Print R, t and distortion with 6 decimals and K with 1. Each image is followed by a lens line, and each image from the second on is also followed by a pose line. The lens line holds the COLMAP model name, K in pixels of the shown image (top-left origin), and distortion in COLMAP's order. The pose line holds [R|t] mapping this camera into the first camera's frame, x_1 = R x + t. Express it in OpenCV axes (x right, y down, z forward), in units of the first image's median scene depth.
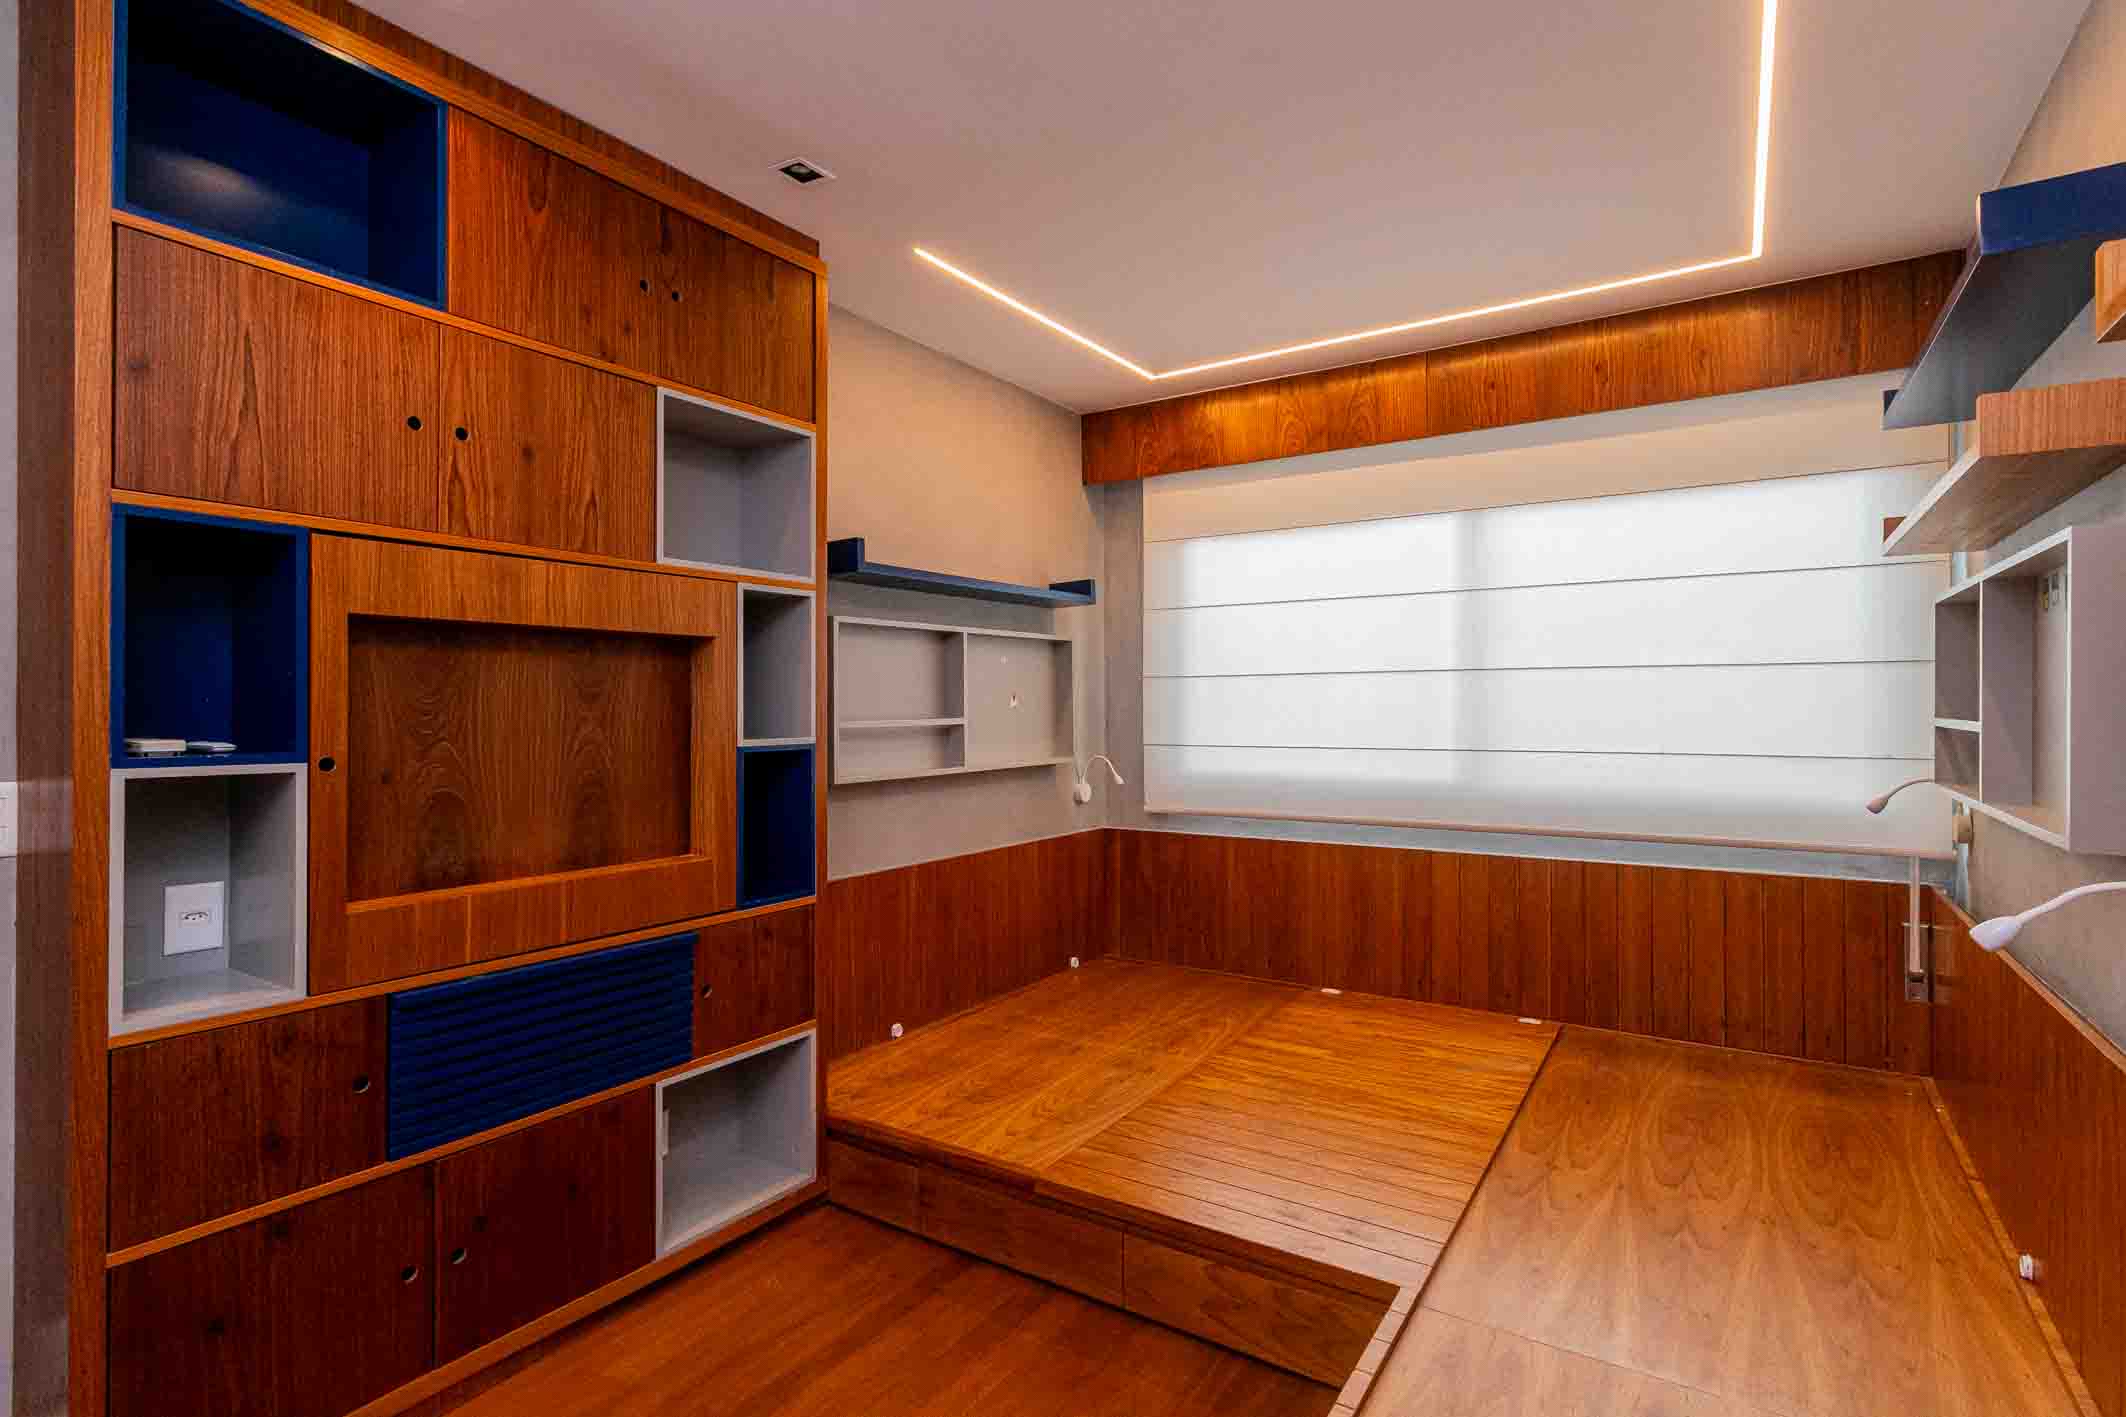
lens RADIAL K [[1007.6, 0, 1065.8], [0, 1007.6, 703.3], [0, 0, 1]] dist [0.002761, 0.001686]
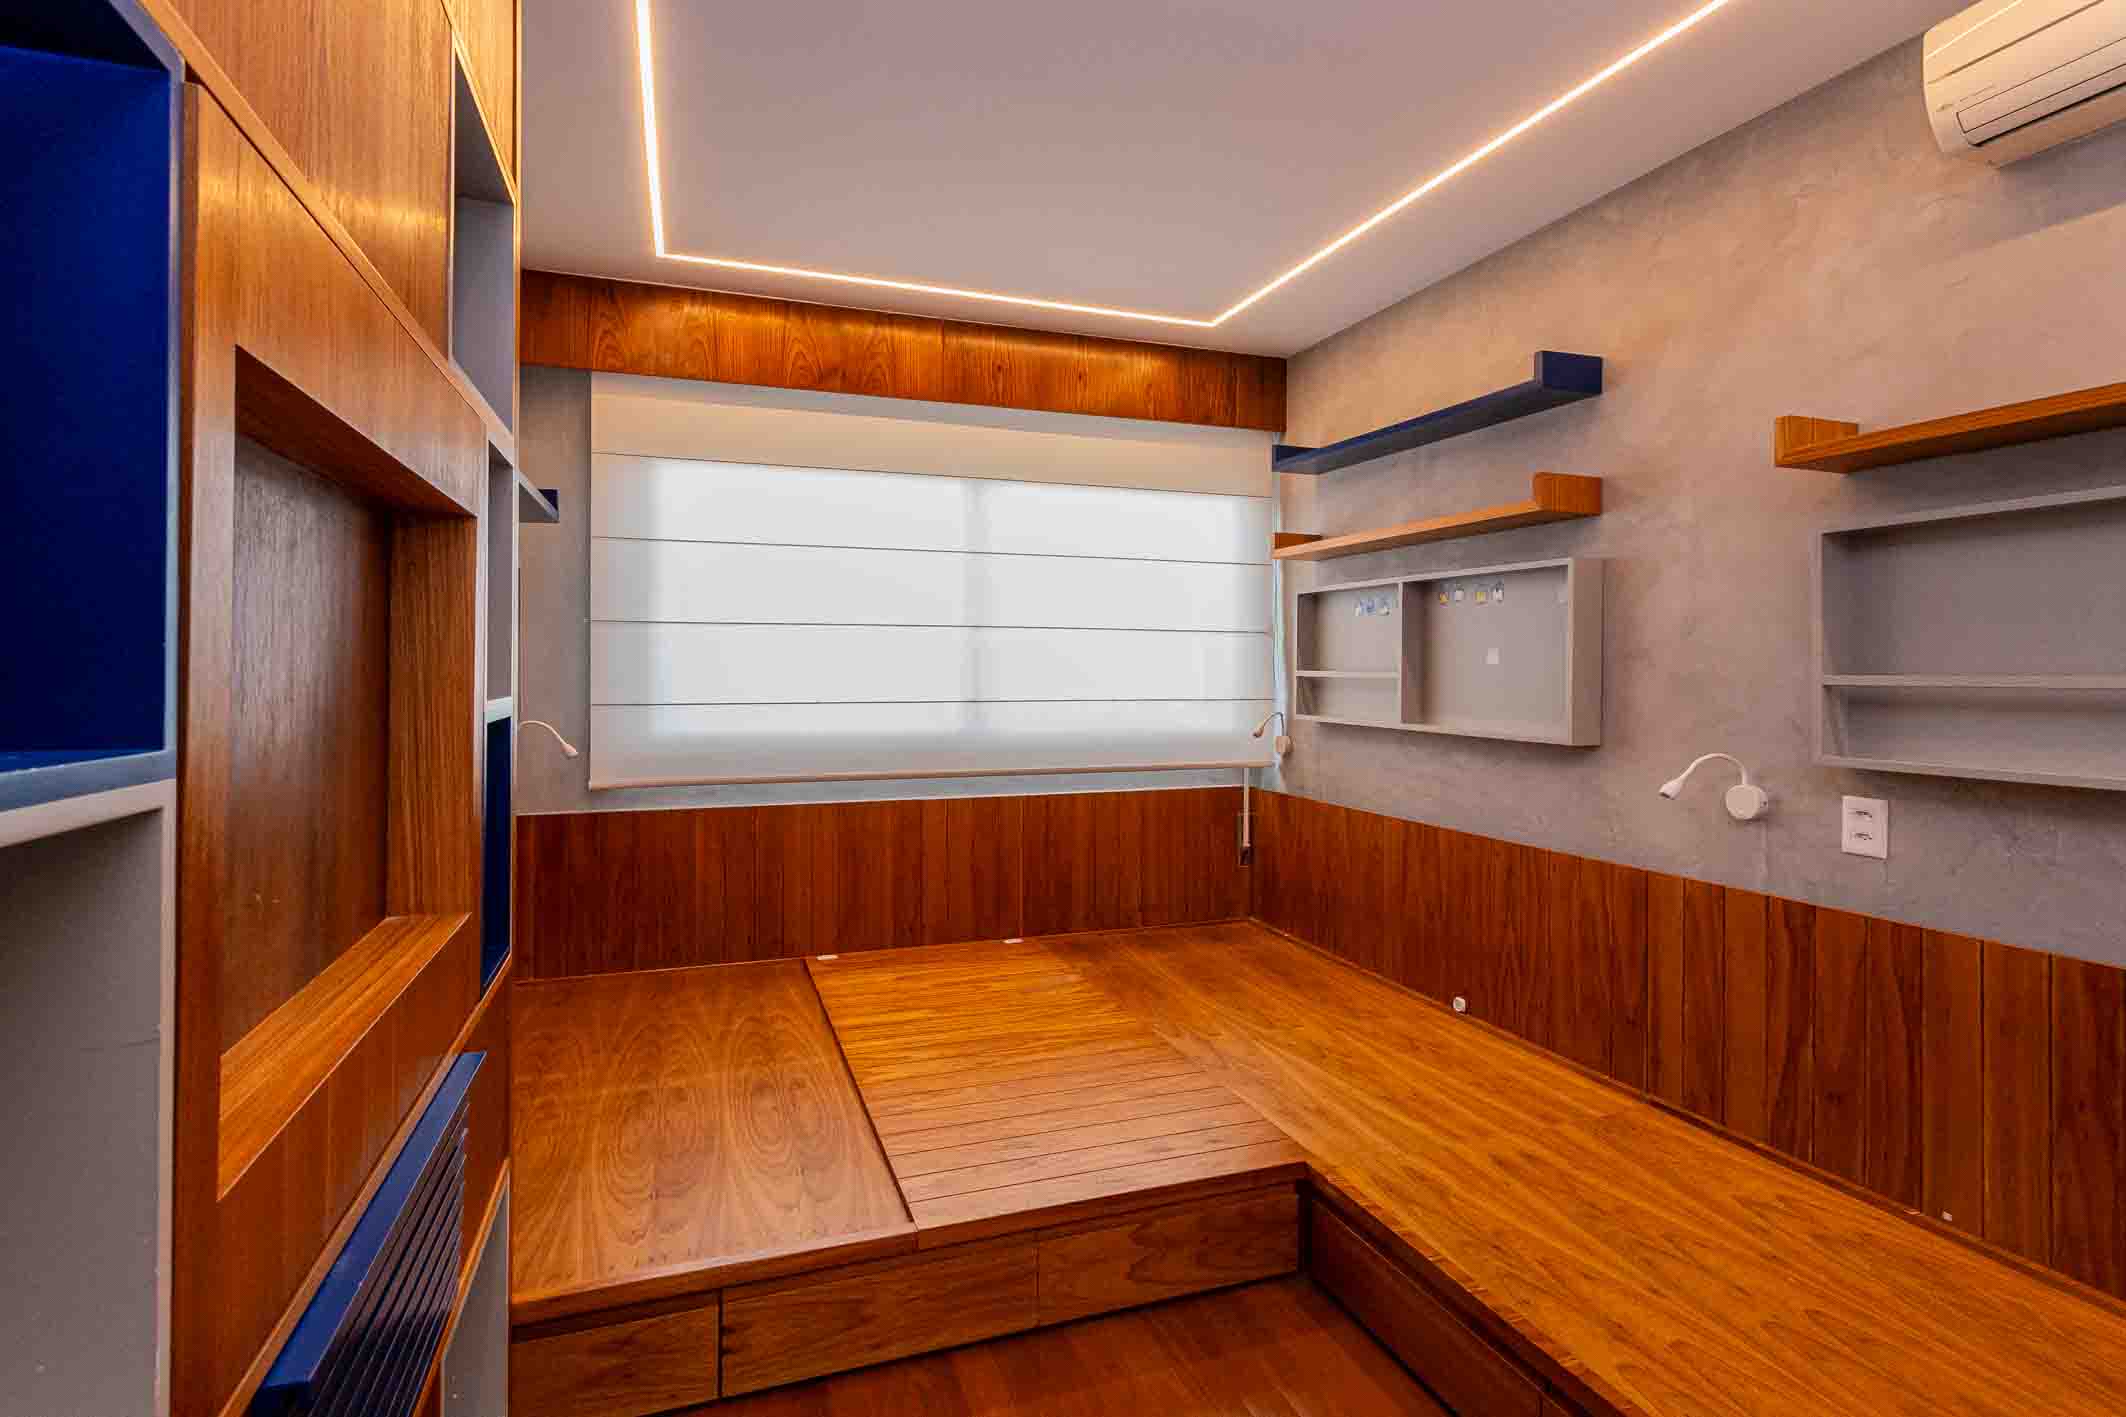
lens RADIAL K [[1000.2, 0, 1057.7], [0, 1000.2, 668.8], [0, 0, 1]] dist [0.012663, 0.000461]
pose [[0.628341, 0.005169, 0.777921, -0.390586], [-0.008318, 0.999965, 0.000075, 0.010941], [-0.777894, -0.006518, 0.628362, 0.269130]]
